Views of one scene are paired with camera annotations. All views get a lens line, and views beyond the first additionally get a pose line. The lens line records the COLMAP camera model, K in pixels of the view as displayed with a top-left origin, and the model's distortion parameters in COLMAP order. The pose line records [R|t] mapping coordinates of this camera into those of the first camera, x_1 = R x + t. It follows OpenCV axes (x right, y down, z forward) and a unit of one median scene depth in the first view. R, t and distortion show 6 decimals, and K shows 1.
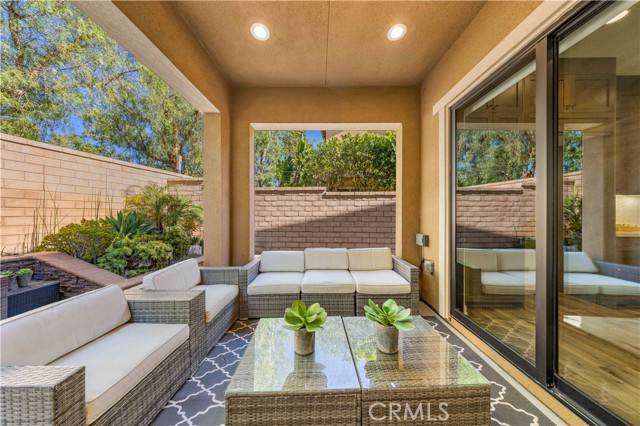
lens RADIAL K [[195.1, 0, 322.7], [0, 195.1, 212.9], [0, 0, 1]] dist [0.007416, -0.000205]
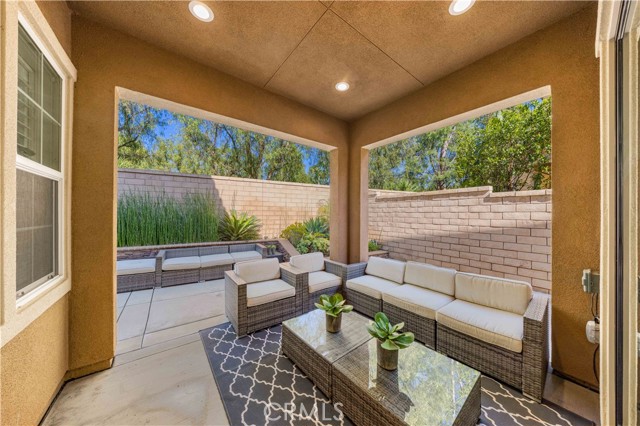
lens RADIAL K [[208.5, 0, 314.5], [0, 208.5, 212.7], [0, 0, 1]] dist [-0.000457, -0.000070]
pose [[0.592929, -0.003212, -0.805249, 0.390652], [-0.005563, 0.999952, -0.008085, -0.036658], [0.805236, 0.009273, 0.592882, 0.016251]]
